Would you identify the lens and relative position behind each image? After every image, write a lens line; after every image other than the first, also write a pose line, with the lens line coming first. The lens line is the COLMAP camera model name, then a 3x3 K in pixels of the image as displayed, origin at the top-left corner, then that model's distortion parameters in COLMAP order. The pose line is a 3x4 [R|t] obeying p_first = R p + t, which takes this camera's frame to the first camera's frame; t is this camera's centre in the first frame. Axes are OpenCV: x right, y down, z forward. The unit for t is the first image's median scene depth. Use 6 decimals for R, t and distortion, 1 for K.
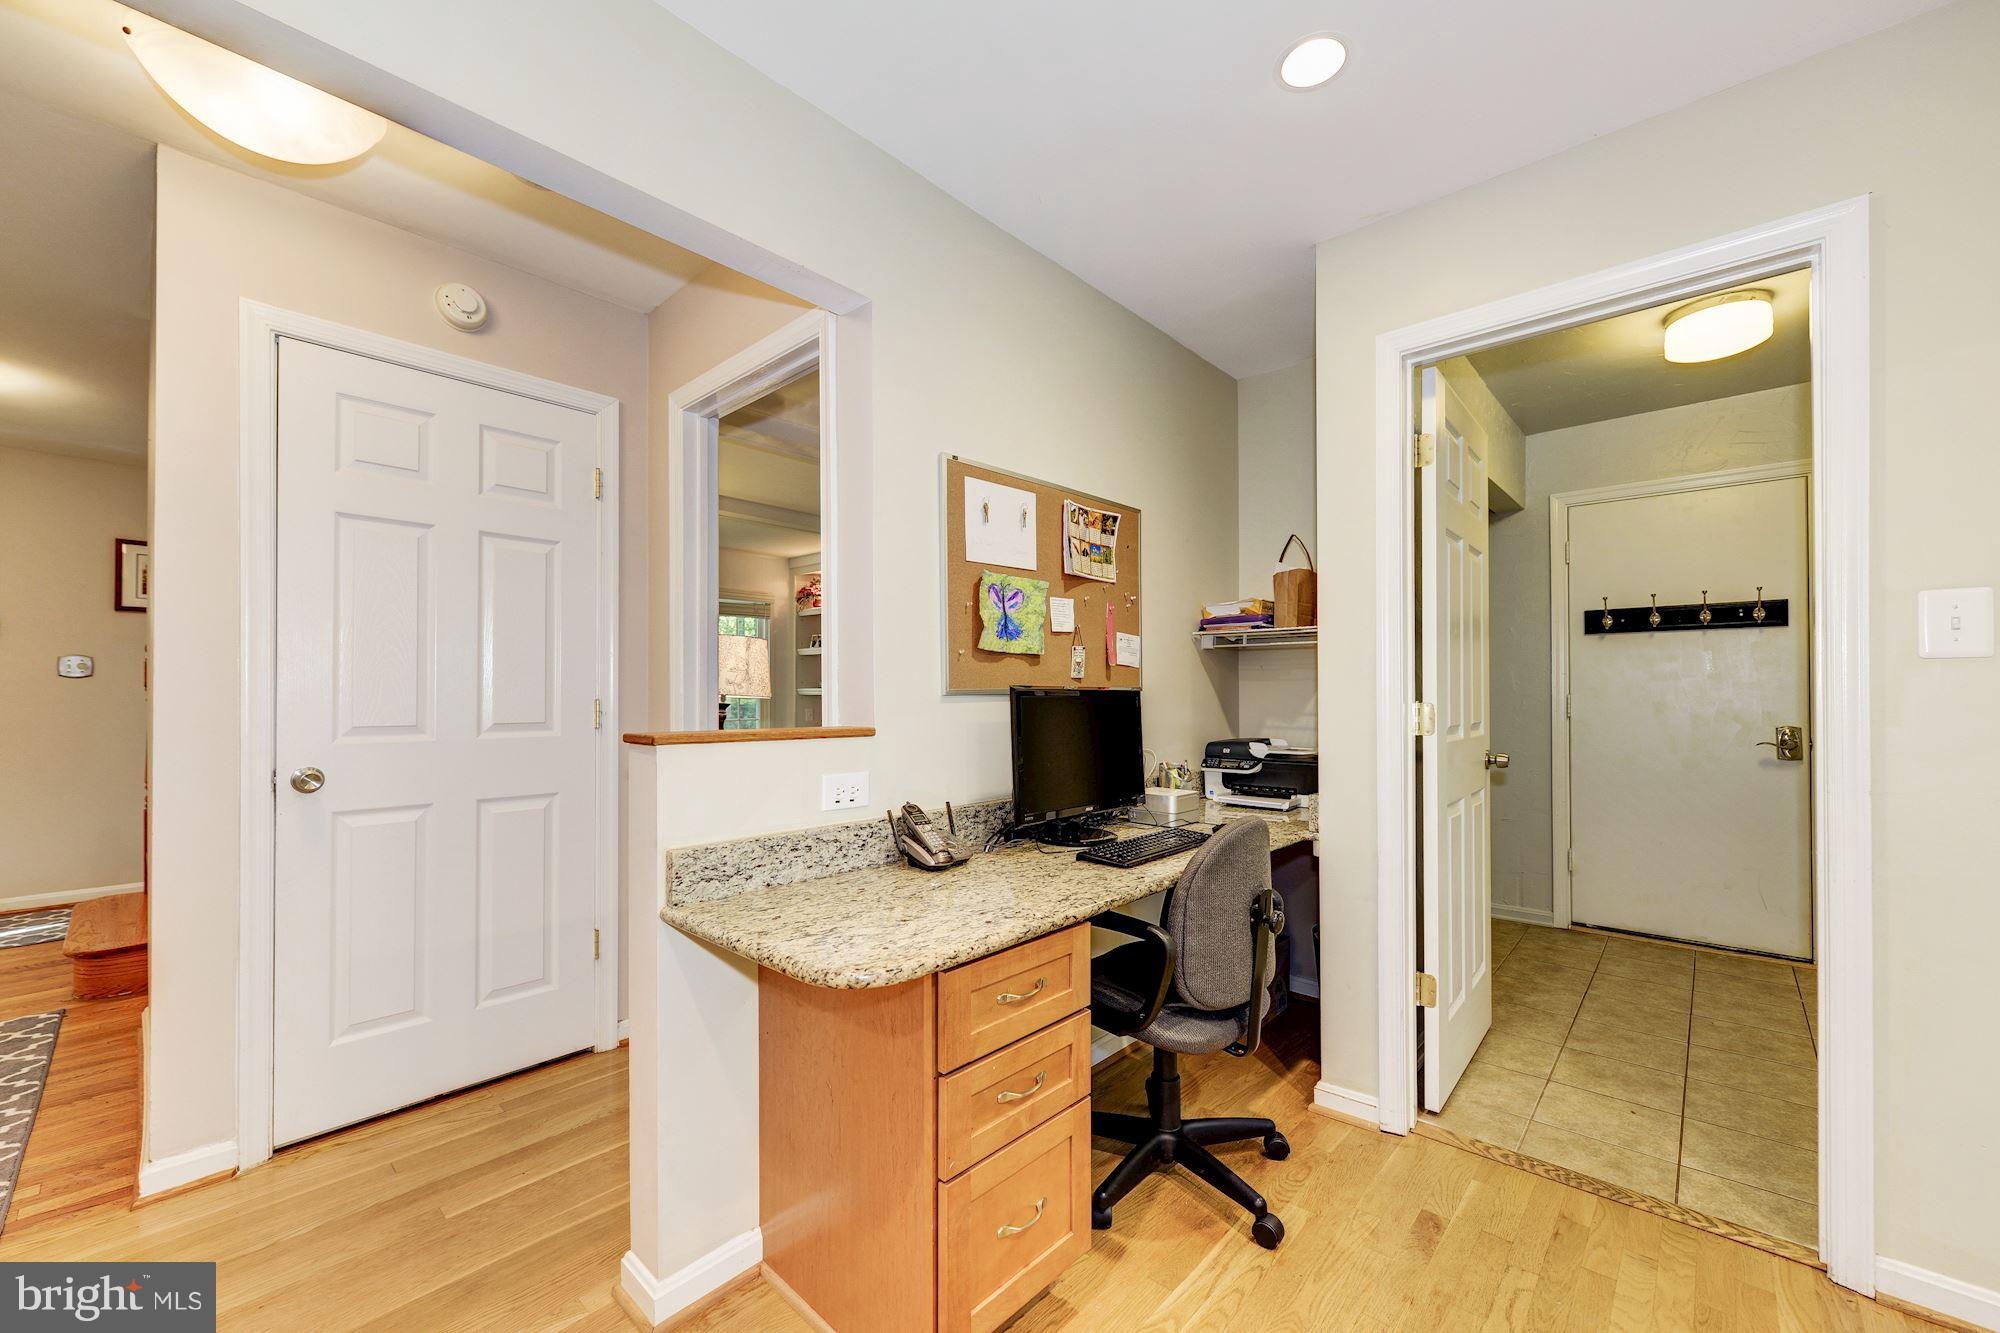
lens RADIAL K [[792.3, 0, 998.7], [0, 792.3, 677.1], [0, 0, 1]] dist [0.001575, 0.000045]
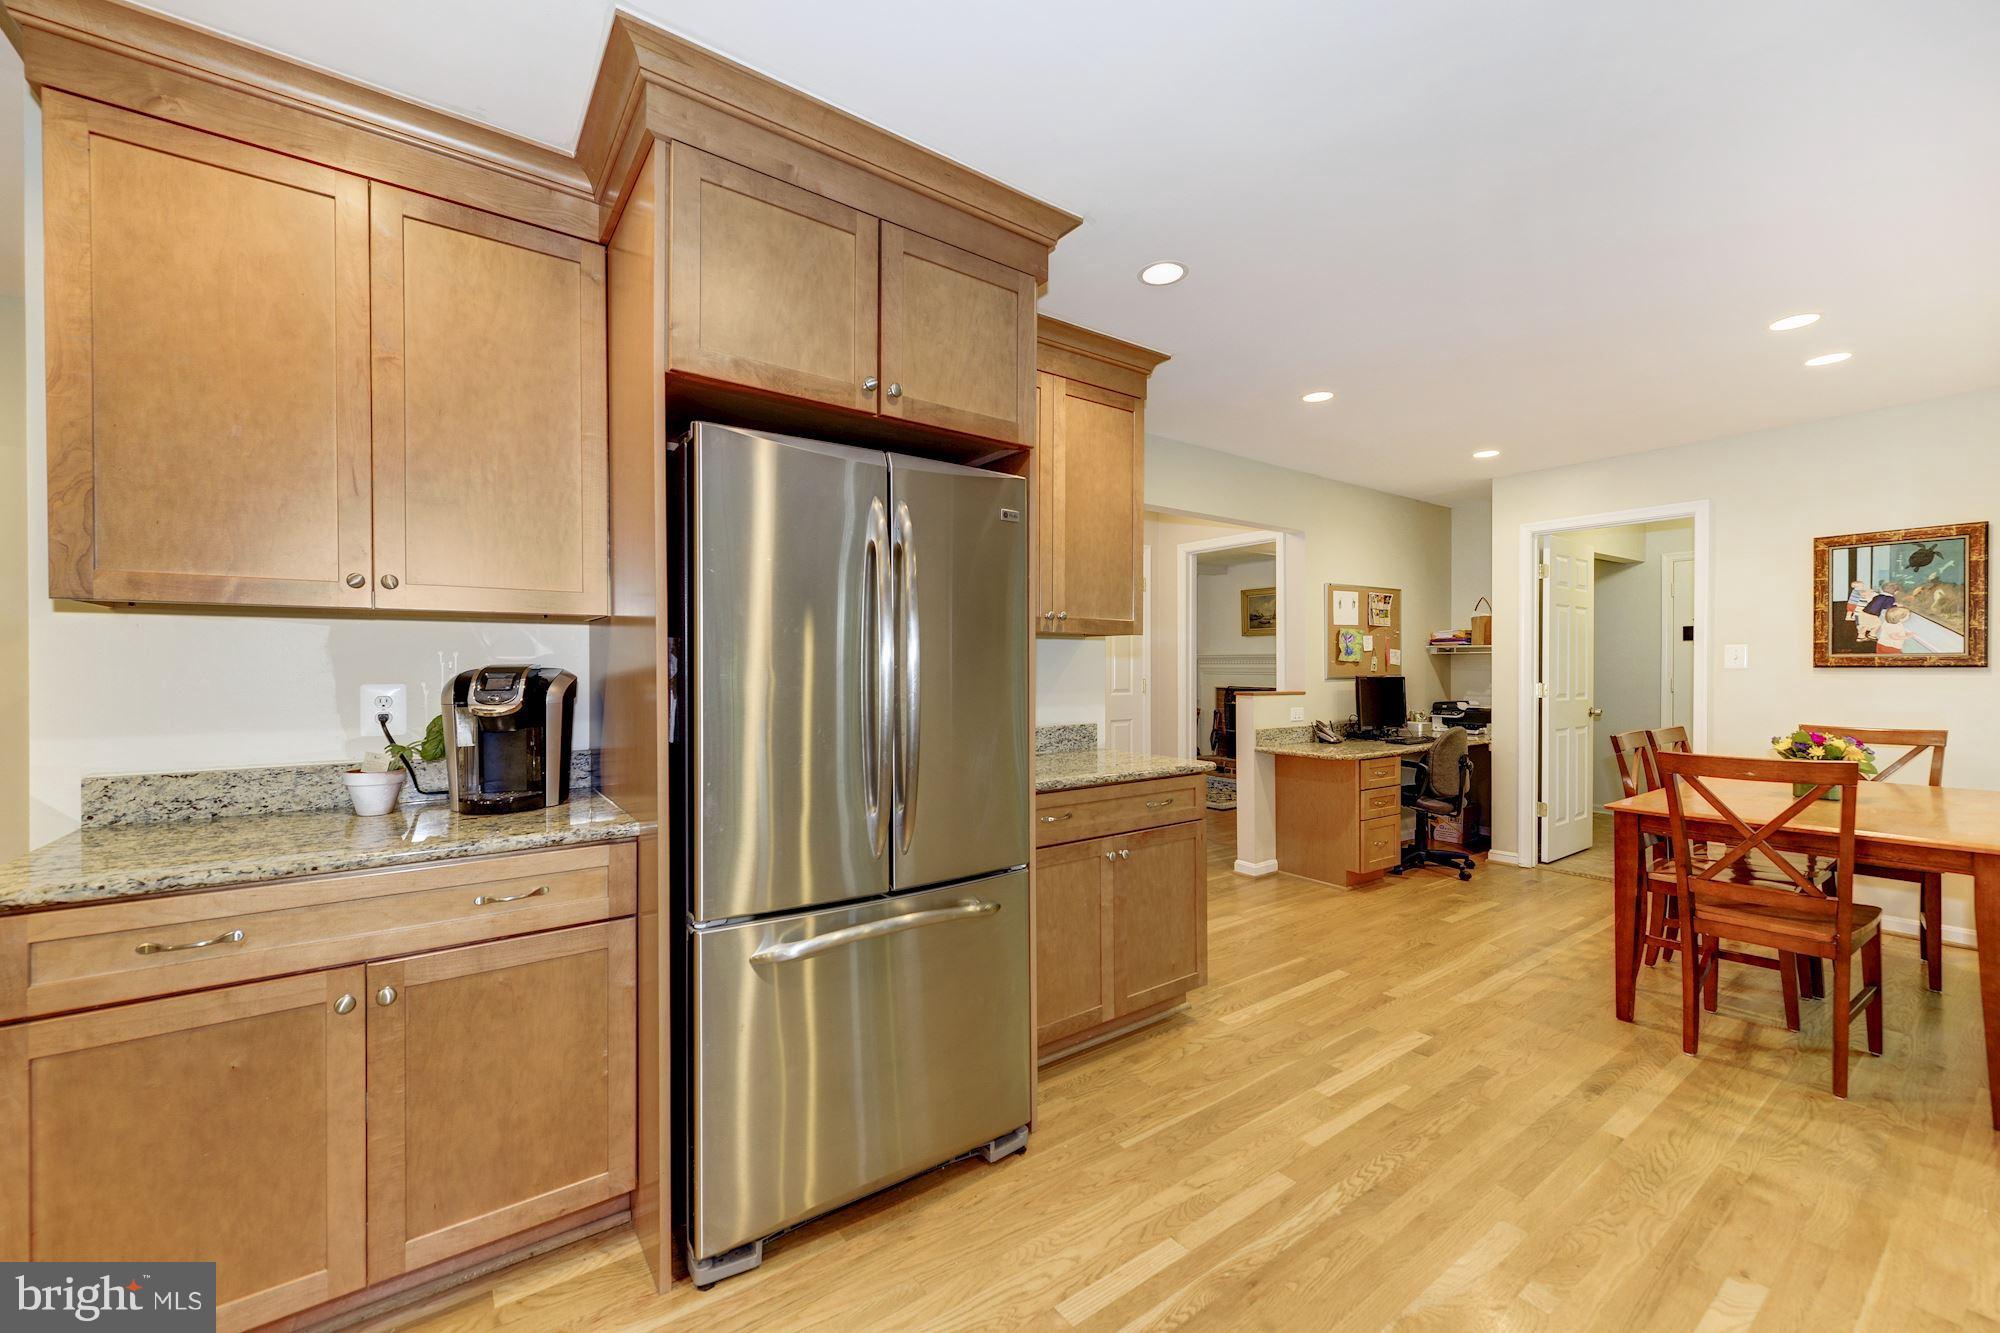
lens RADIAL K [[792.3, 0, 998.7], [0, 792.3, 677.1], [0, 0, 1]] dist [0.001575, 0.000045]
pose [[0.978459, 0.002182, -0.206431, -0.509311], [0.003444, 0.999633, 0.026886, -0.049298], [0.206414, -0.027018, 0.978092, -1.509564]]
